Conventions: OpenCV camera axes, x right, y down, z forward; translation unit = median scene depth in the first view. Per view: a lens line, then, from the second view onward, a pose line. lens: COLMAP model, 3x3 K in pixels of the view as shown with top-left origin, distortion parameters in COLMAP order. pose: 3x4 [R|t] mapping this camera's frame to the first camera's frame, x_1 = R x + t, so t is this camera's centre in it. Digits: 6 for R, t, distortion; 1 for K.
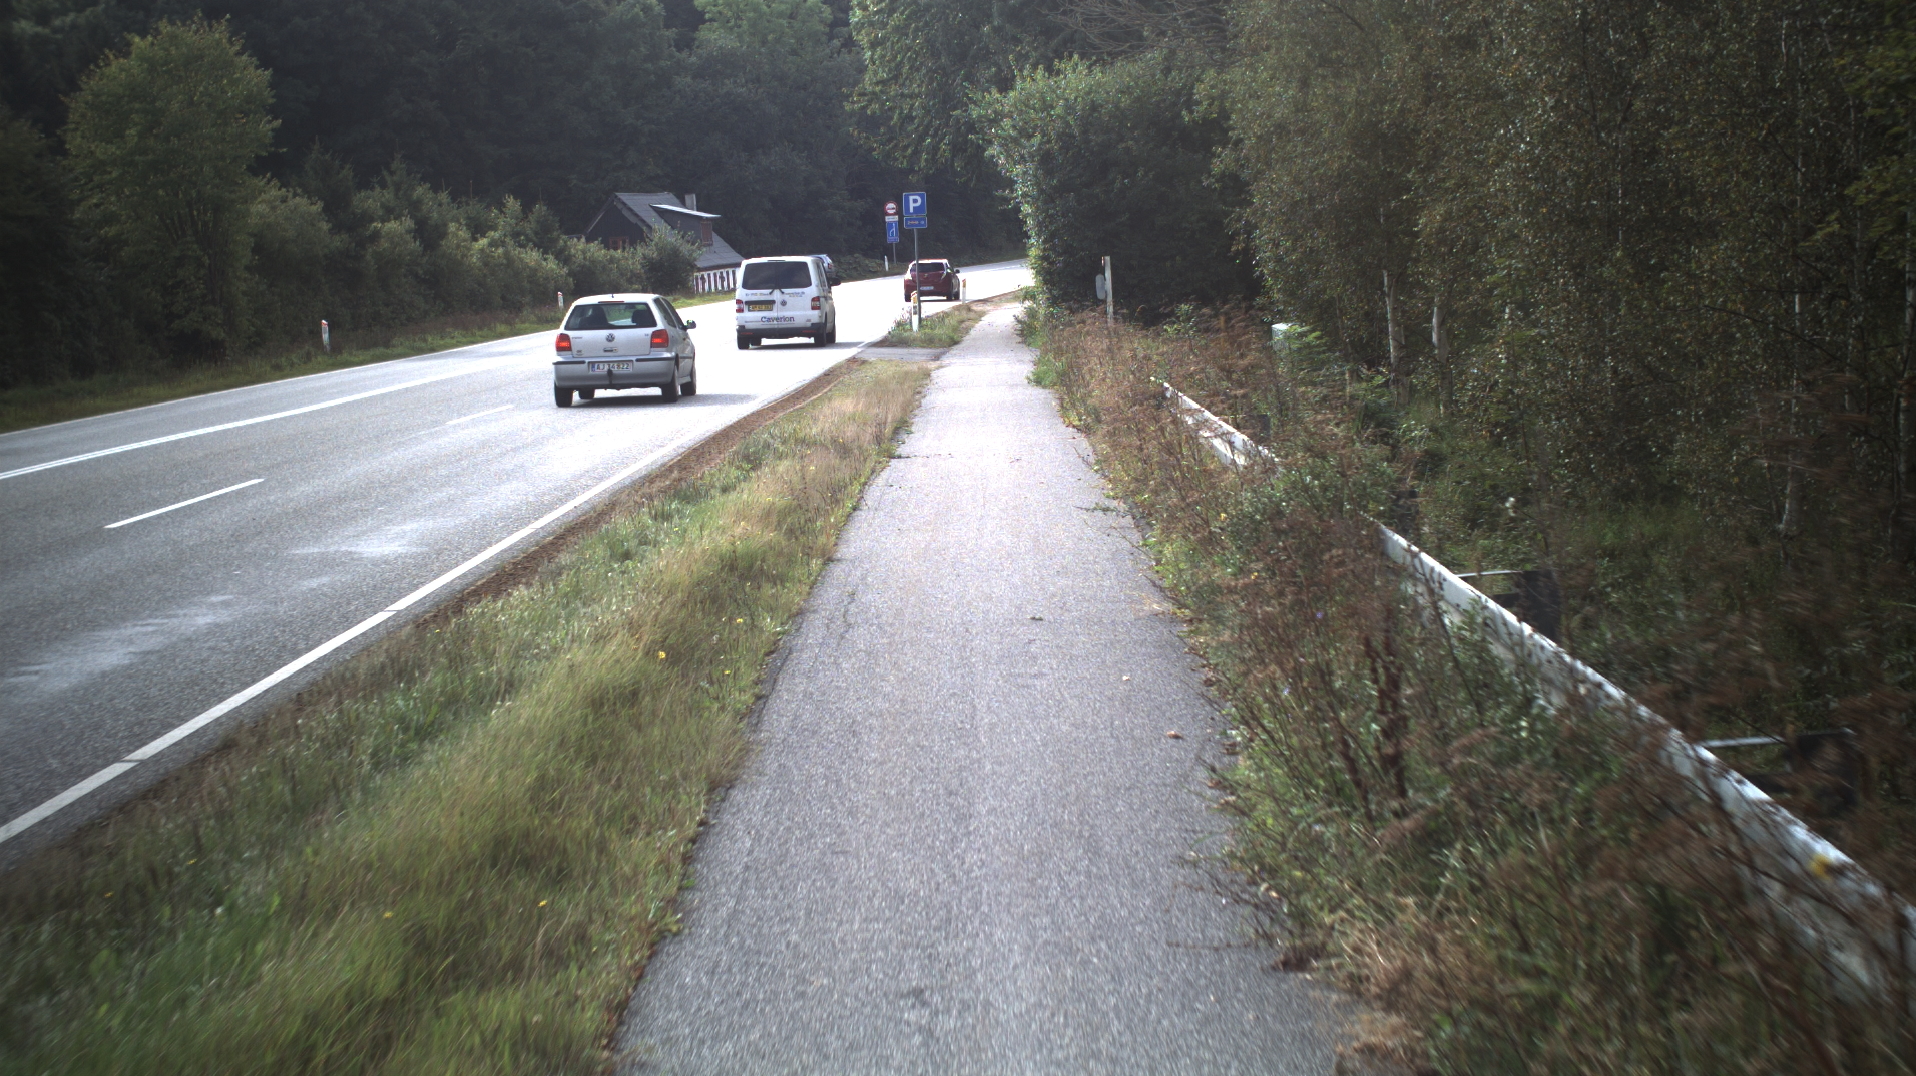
lens RADIAL K [[1941.3, 0, 954.6], [0, 1941.3, 529.9], [0, 0, 1]] dist [-0.081814, 0.000000]
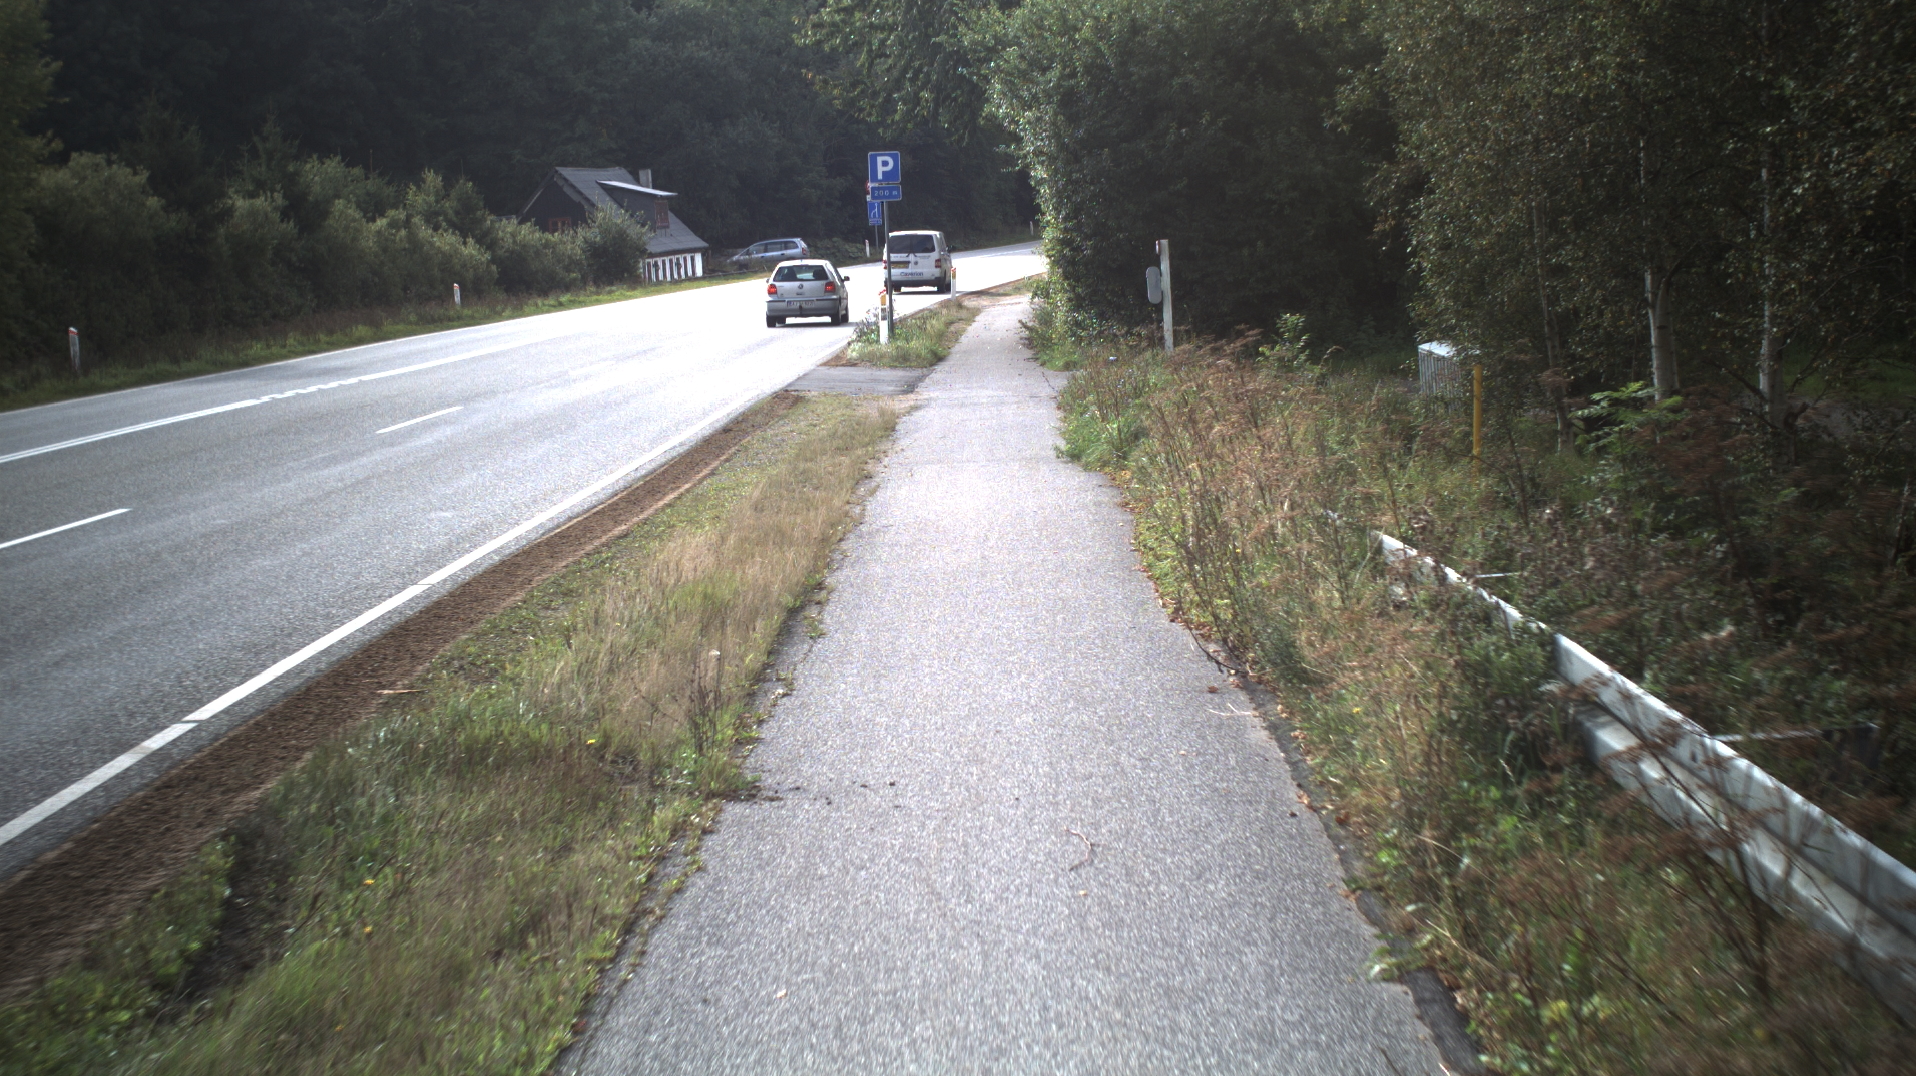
lens RADIAL K [[1941.3, 0, 963.3], [0, 1941.3, 532.9], [0, 0, 1]] dist [-0.081814, 0.000000]
pose [[0.999965, 0.001044, 0.008251, 0.003444], [-0.001120, 0.999957, 0.009192, -0.040252], [-0.008241, -0.009201, 0.999924, 0.290102]]
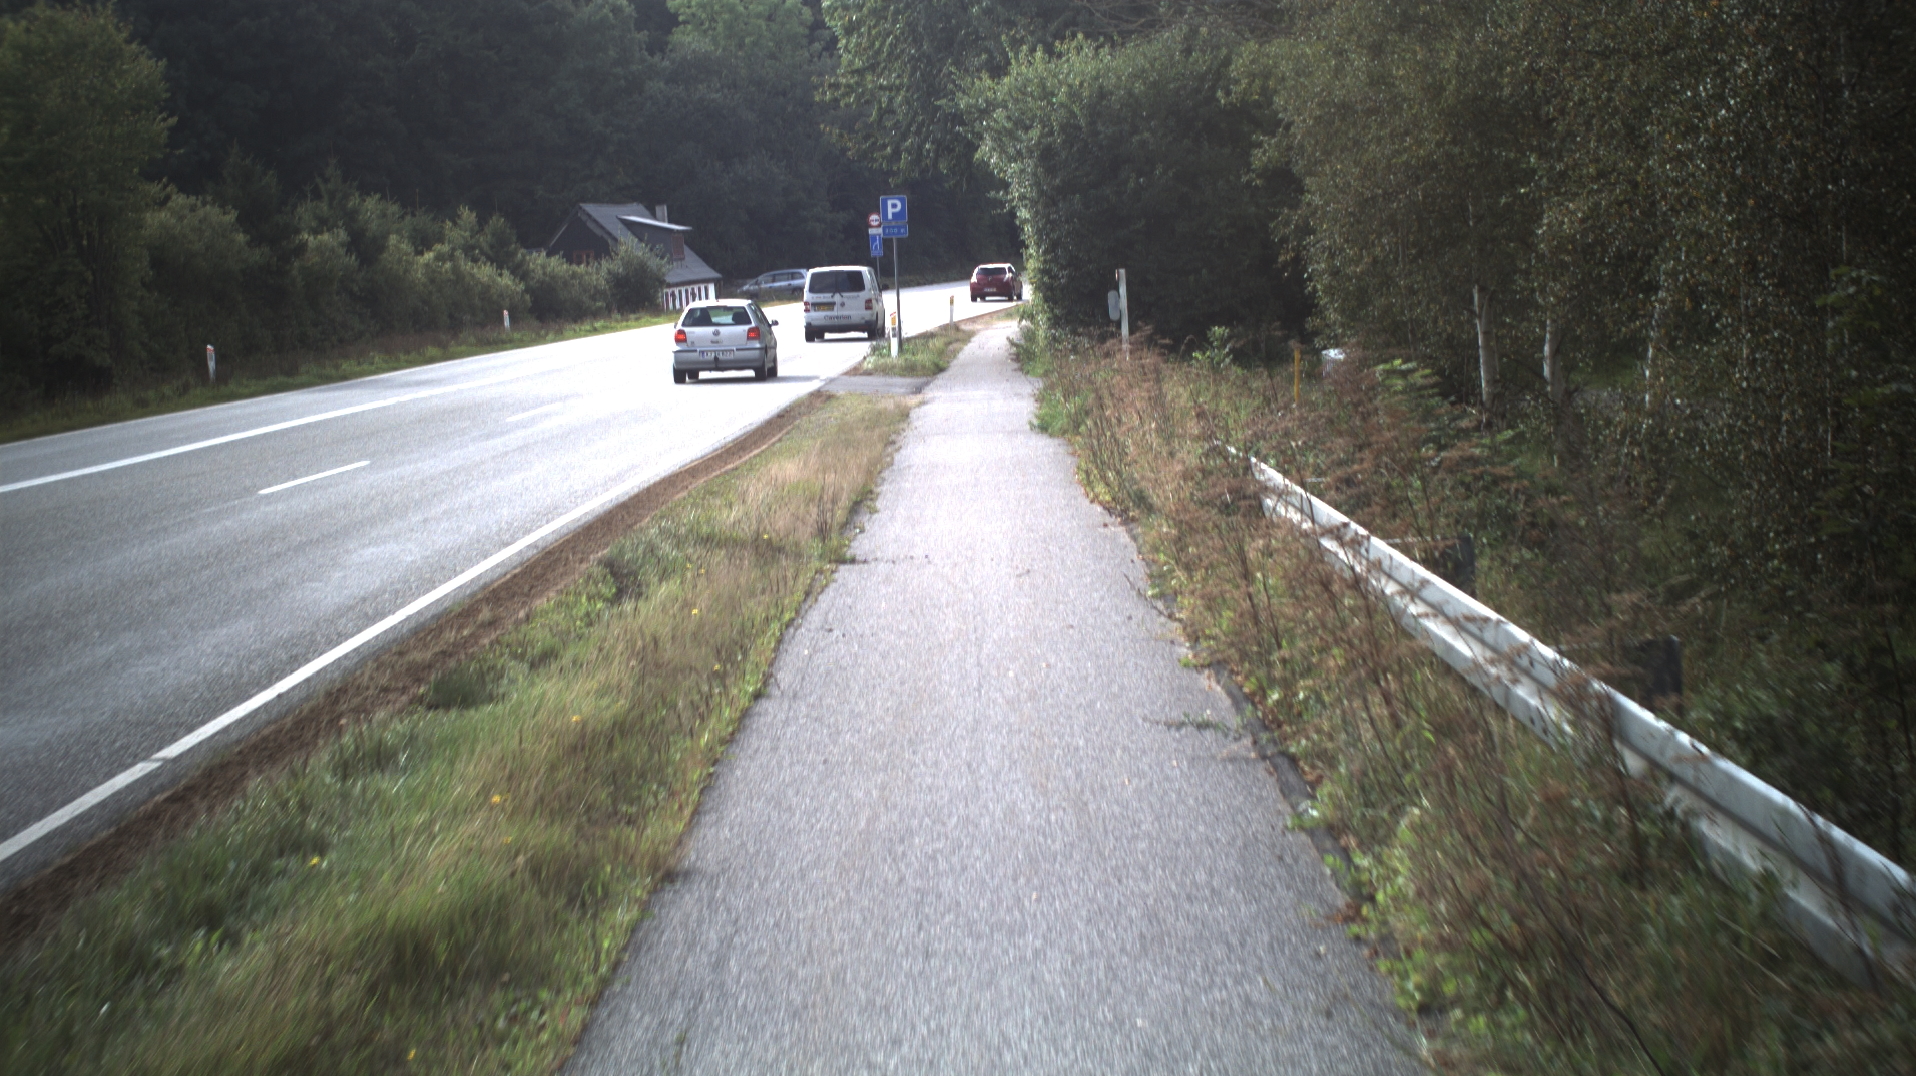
lens RADIAL K [[1941.3, 0, 956.2], [0, 1941.3, 546.6], [0, 0, 1]] dist [-0.081814, 0.000000]
pose [[0.999978, -0.002283, 0.006215, 0.001638], [0.002278, 0.999997, 0.000768, -0.019560], [-0.006217, -0.000754, 0.999980, 0.145058]]
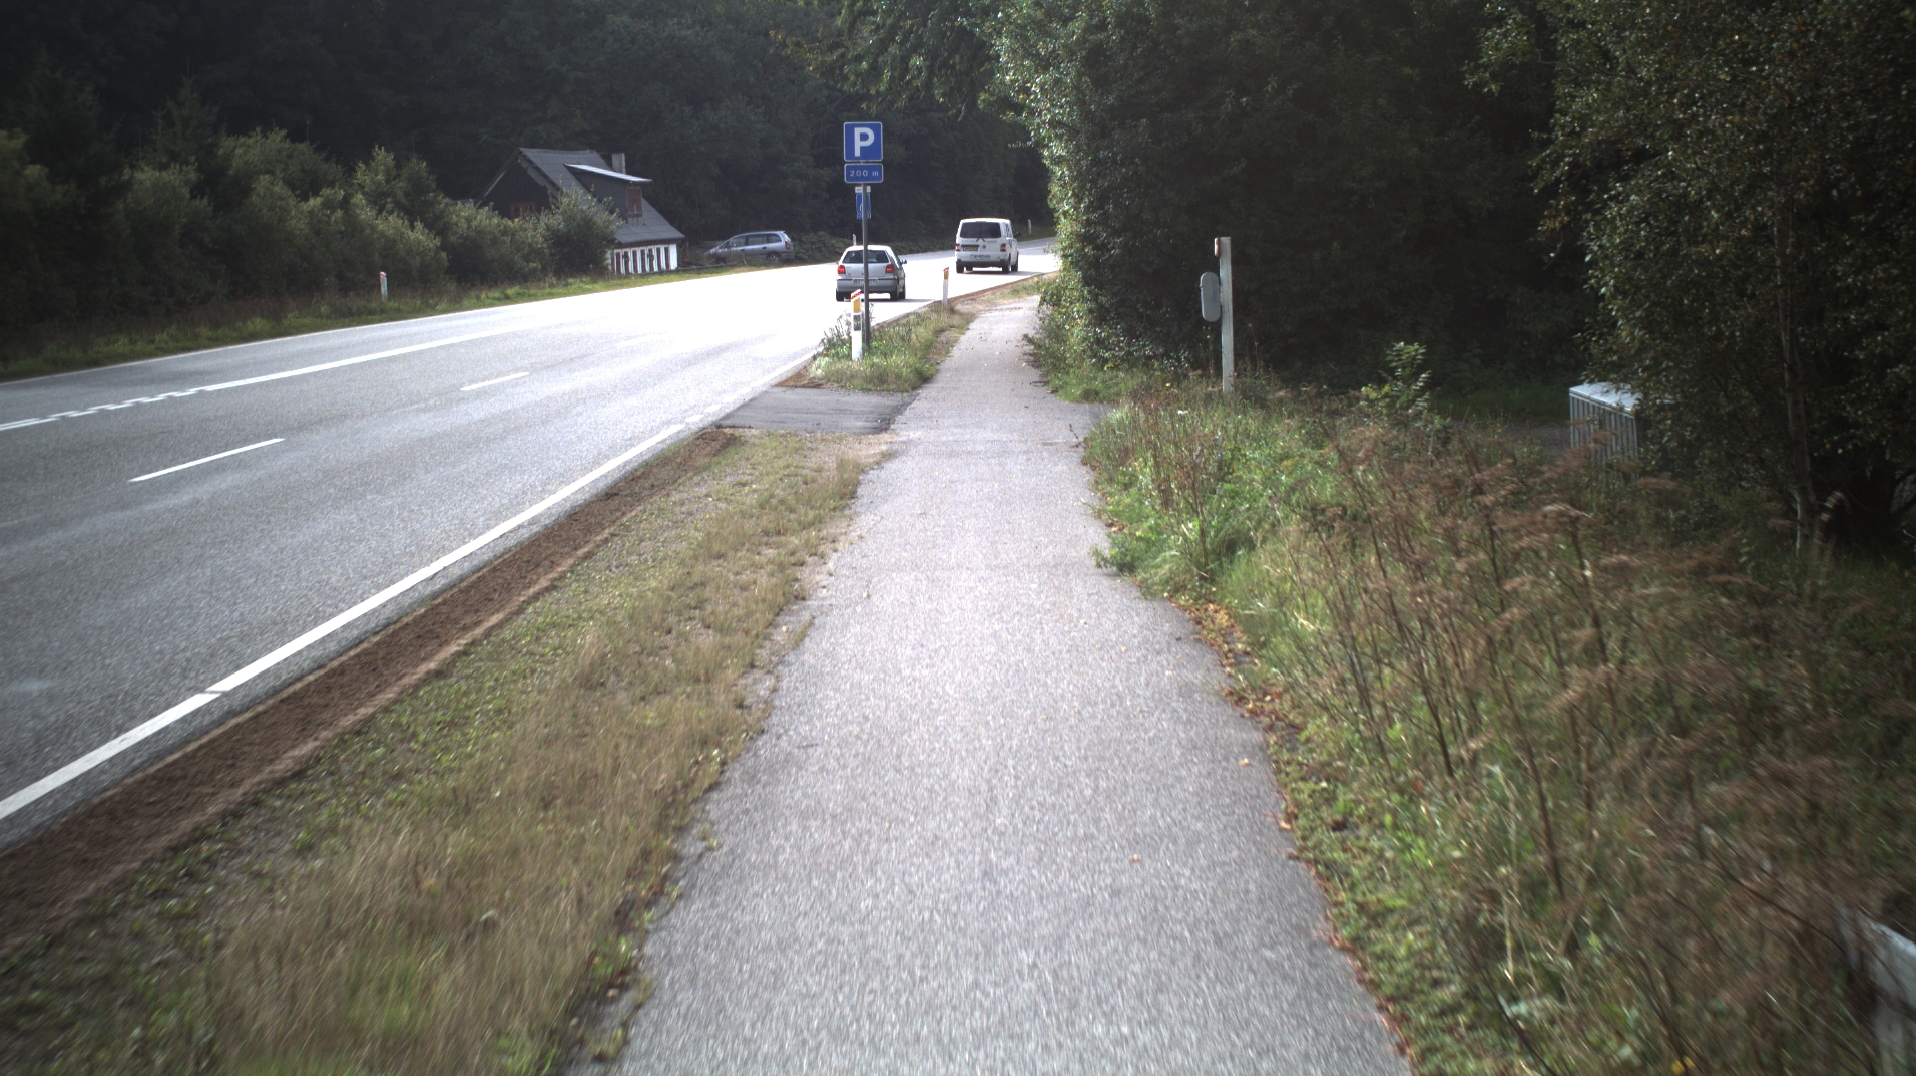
lens RADIAL K [[1941.3, 0, 960.6], [0, 1941.3, 544.6], [0, 0, 1]] dist [-0.081814, 0.000000]
pose [[0.999620, 0.023989, 0.013614, 0.004405], [-0.024202, 0.999584, 0.015679, -0.059008], [-0.013232, -0.016003, 0.999784, 0.434891]]
